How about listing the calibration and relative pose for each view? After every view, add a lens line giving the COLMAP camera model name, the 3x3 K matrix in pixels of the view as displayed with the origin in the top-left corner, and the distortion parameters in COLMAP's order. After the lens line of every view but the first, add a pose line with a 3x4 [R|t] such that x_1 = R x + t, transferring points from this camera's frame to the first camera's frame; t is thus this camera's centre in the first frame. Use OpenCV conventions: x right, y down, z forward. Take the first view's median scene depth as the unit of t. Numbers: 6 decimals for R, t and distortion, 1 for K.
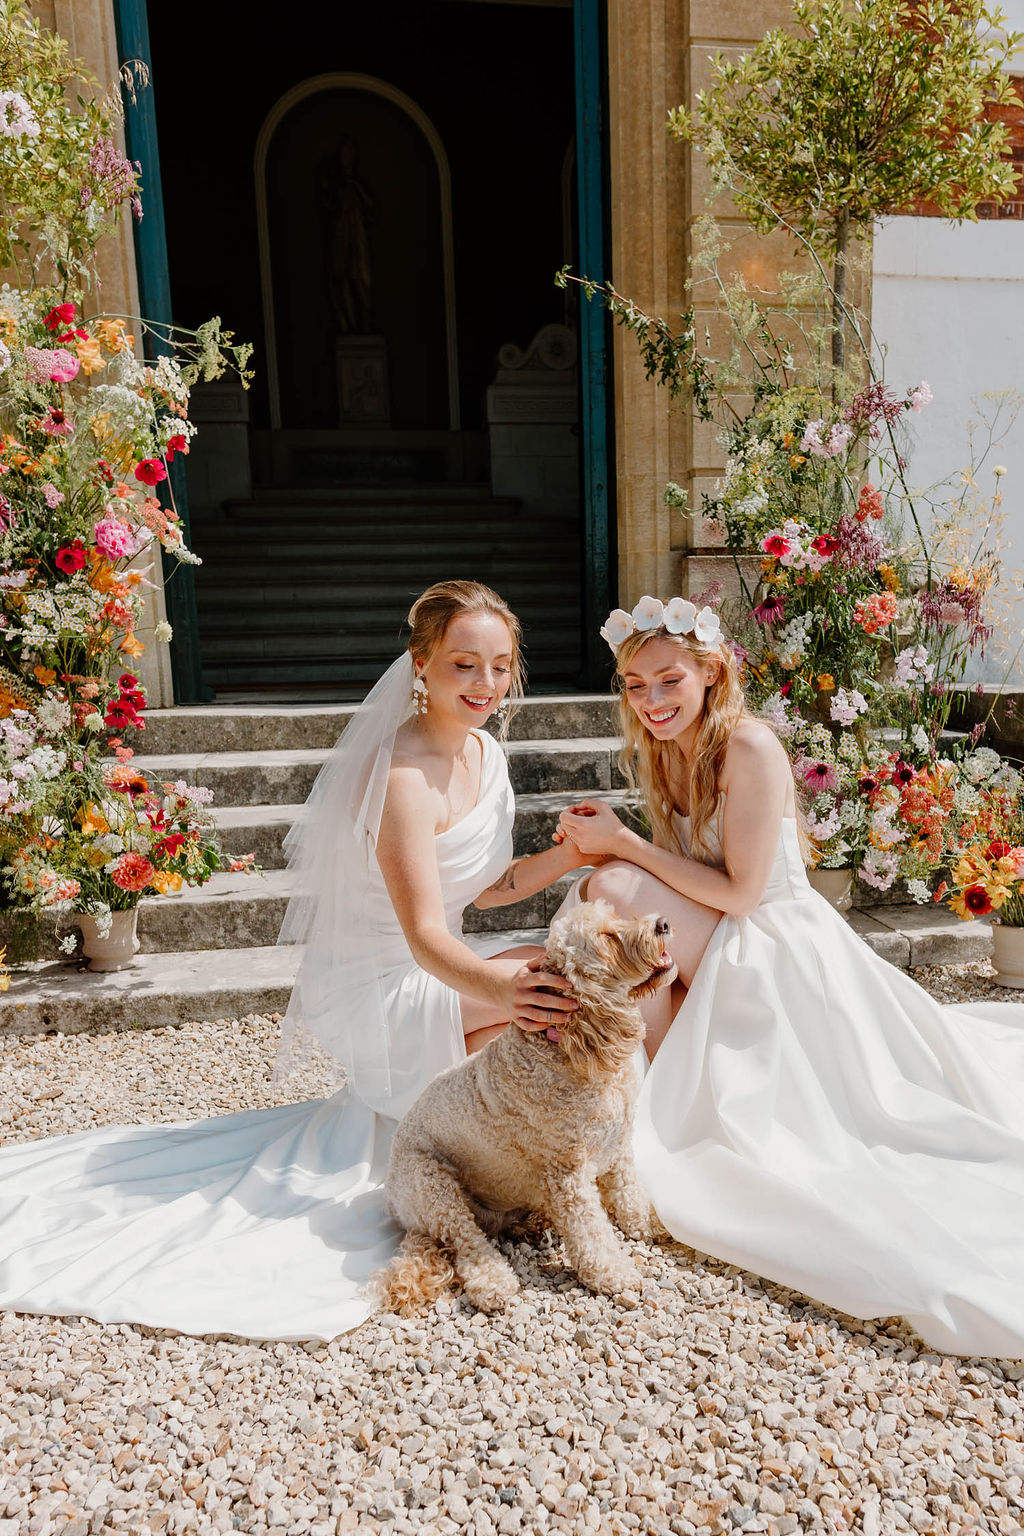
lens RADIAL K [[1203.9, 0, 565.4], [0, 1203.9, 872.1], [0, 0, 1]] dist [0.000329, 0.004107]
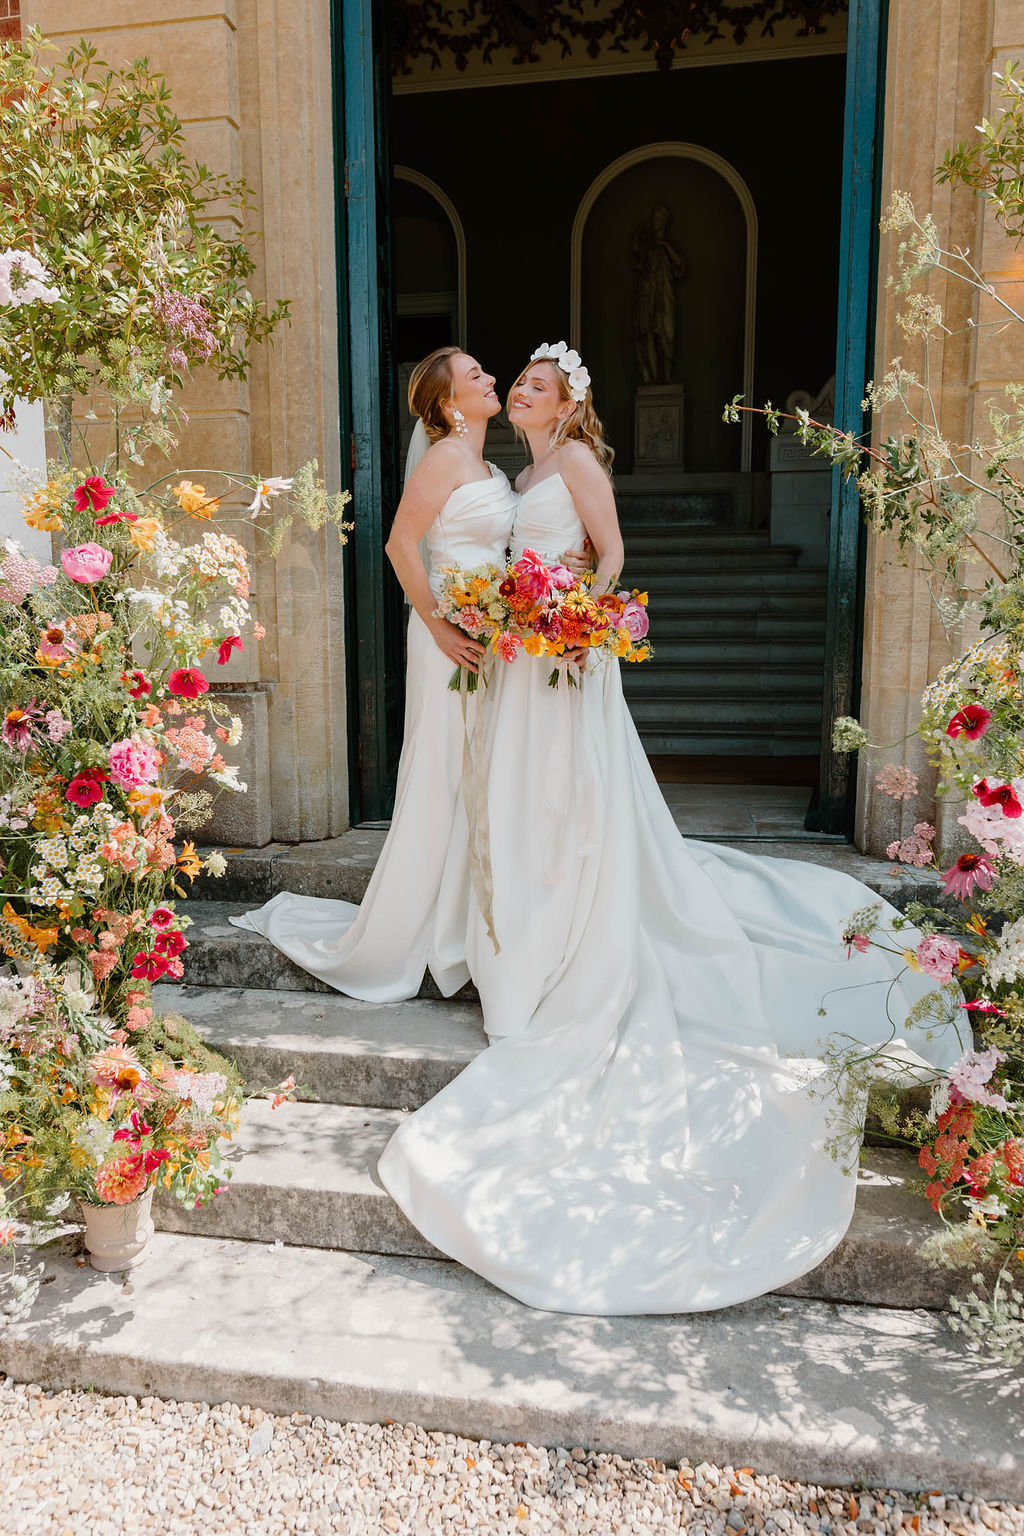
lens RADIAL K [[1046.9, 0, 494.9], [0, 1046.9, 767.4], [0, 0, 1]] dist [-0.004018, -0.000693]
pose [[0.938885, 0.067843, -0.337480, 0.079212], [-0.083338, 0.996019, -0.031623, -0.242424], [0.333992, 0.057816, 0.940801, 0.378451]]
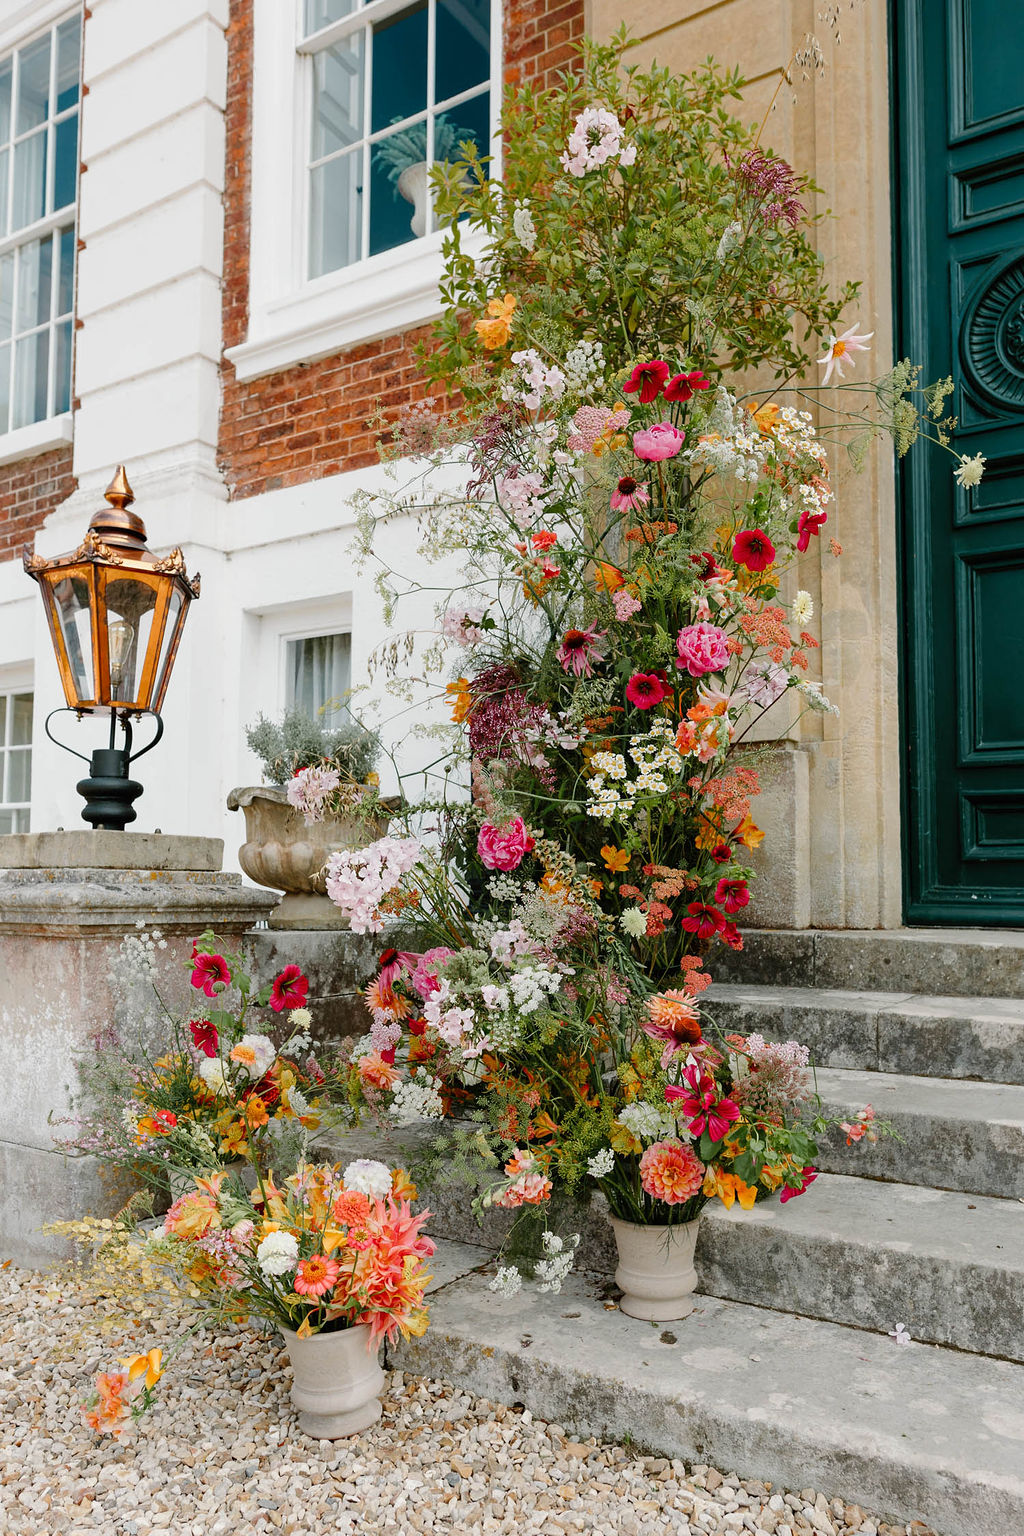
lens RADIAL K [[1130.6, 0, 531.7], [0, 1130.6, 815.6], [0, 0, 1]] dist [-0.000881, -0.001576]
pose [[0.733099, -0.013639, -0.679985, -0.004852], [-0.150060, 0.971916, -0.181276, -0.057671], [0.663361, 0.234932, 0.710465, 0.439396]]
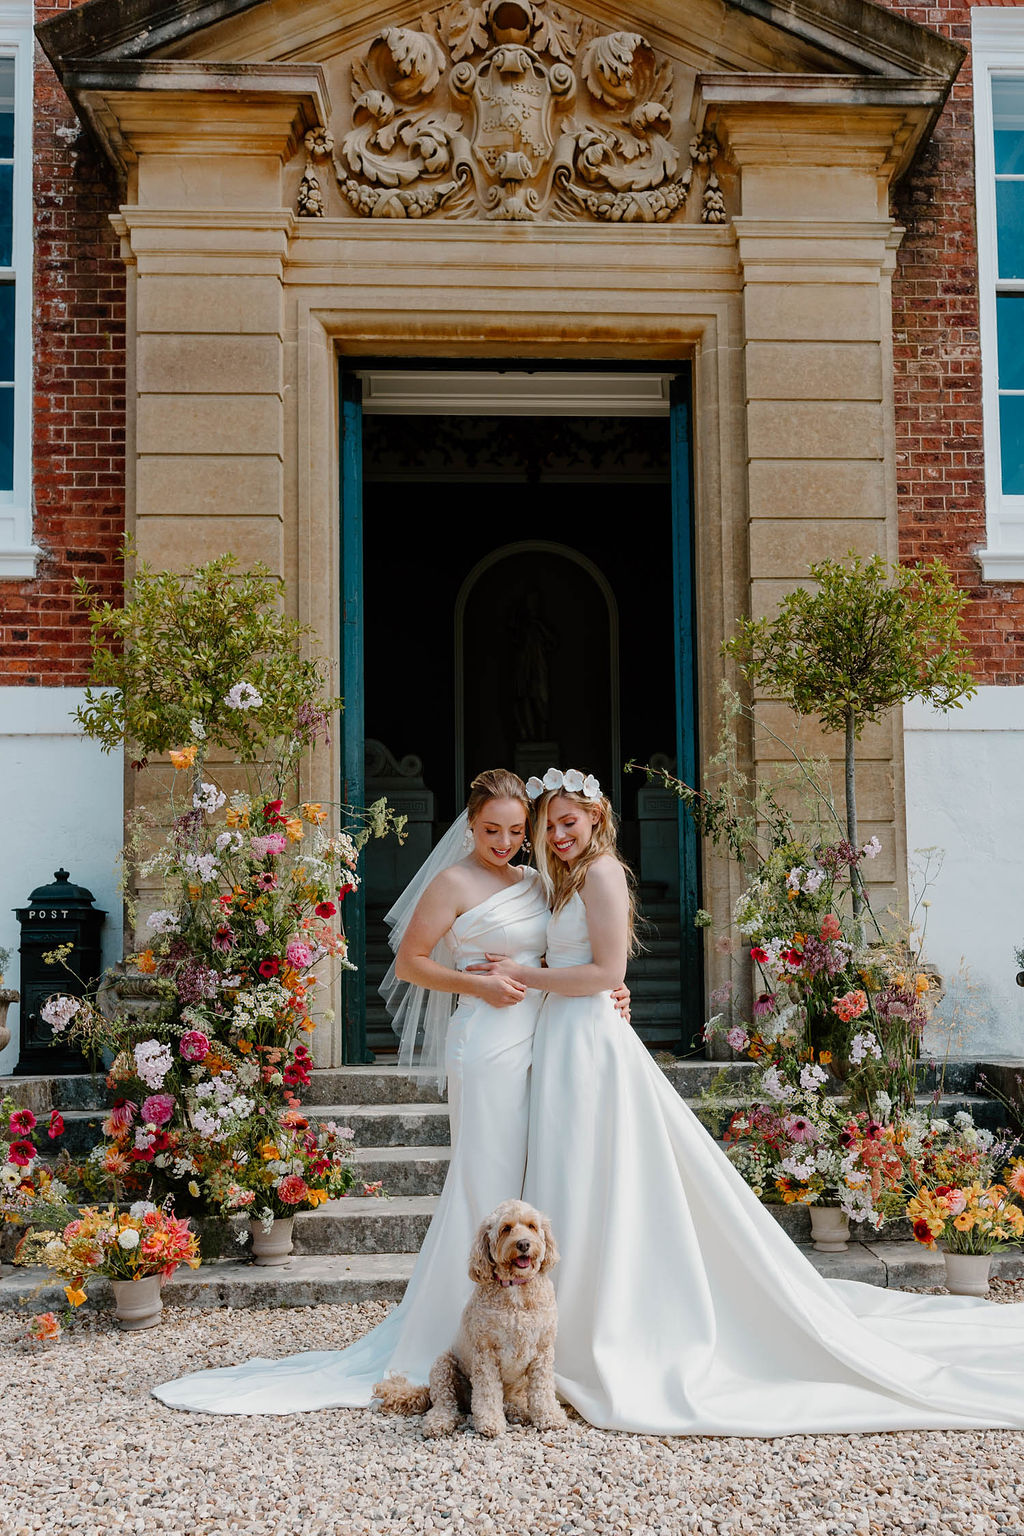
lens RADIAL K [[1277.2, 0, 608.2], [0, 1277.2, 927.3], [0, 0, 1]] dist [-0.006806, 0.003852]
pose [[0.992026, 0.002346, -0.126008, 0.164122], [-0.032594, 0.970587, -0.238534, 0.041116], [0.121742, 0.240739, 0.962924, -0.389676]]
